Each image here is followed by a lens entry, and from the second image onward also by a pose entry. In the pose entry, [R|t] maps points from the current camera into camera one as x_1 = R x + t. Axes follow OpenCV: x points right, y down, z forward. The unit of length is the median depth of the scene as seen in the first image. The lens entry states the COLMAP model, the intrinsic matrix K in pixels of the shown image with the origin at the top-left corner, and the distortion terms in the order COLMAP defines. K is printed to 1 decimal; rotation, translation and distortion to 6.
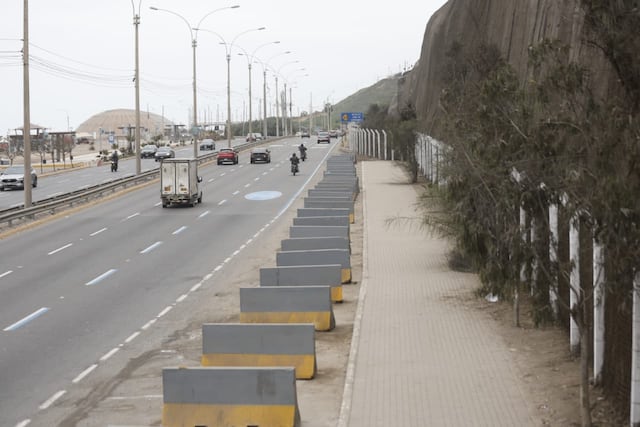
lens RADIAL K [[1430.3, 0, 320.0], [0, 1430.3, 213.5], [0, 0, 1]] dist [-0.317240, -0.078480]
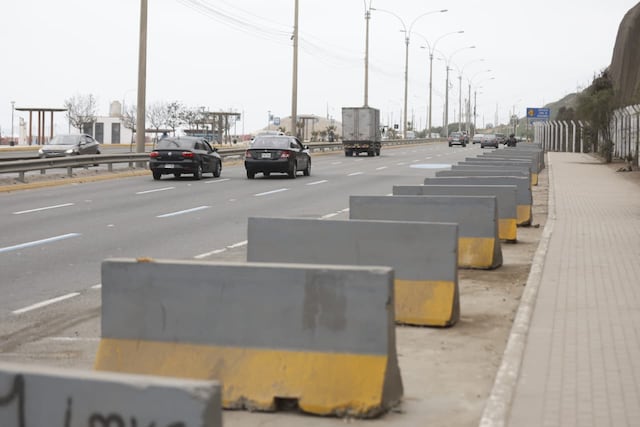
lens RADIAL K [[1278.0, 0, 320.0], [0, 1278.0, 213.5], [0, 0, 1]] dist [-0.307440, 0.081531]
pose [[0.988463, 0.042364, -0.145420, 0.010055], [-0.047098, 0.998461, -0.029265, 0.065346], [0.143957, 0.035776, 0.988937, 0.386503]]
